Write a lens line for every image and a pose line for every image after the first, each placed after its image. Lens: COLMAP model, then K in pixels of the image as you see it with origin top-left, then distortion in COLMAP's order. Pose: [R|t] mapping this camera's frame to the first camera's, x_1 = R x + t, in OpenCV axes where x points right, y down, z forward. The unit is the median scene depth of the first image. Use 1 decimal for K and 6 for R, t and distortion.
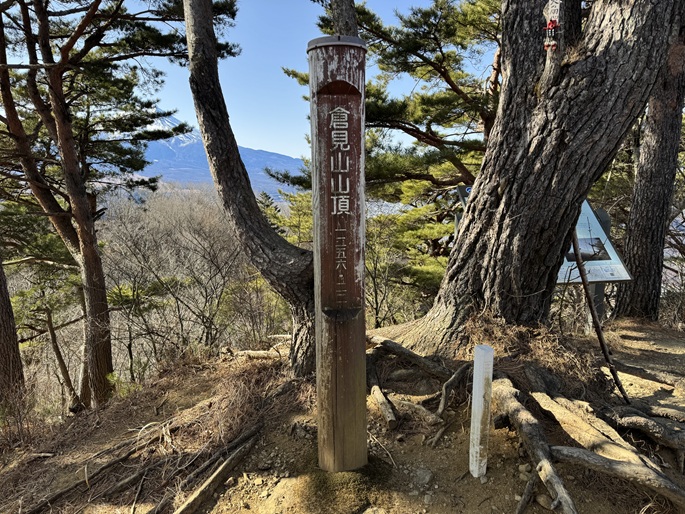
lens RADIAL K [[475.8, 0, 340.8], [0, 475.8, 257.3], [0, 0, 1]] dist [0.032345, -0.000841]
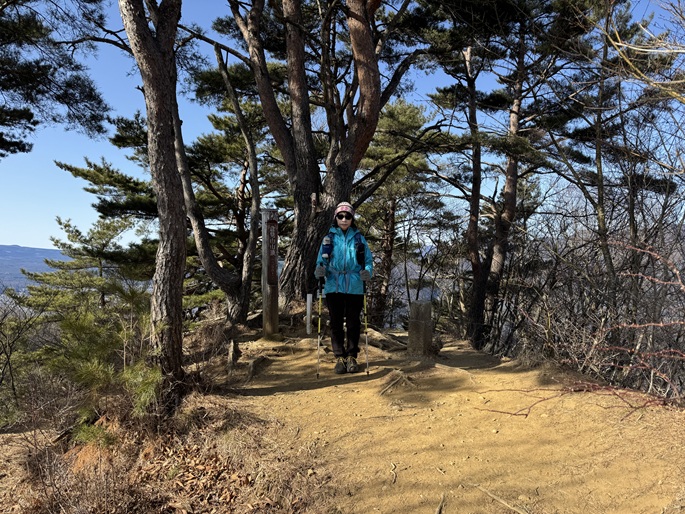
lens RADIAL K [[475.8, 0, 342.1], [0, 475.8, 257.1], [0, 0, 1]] dist [0.032345, -0.000841]
pose [[0.836953, 0.001405, 0.547272, -0.220508], [0.095105, 0.984408, -0.147973, 0.072264], [-0.538947, 0.175895, 0.823770, -0.320184]]
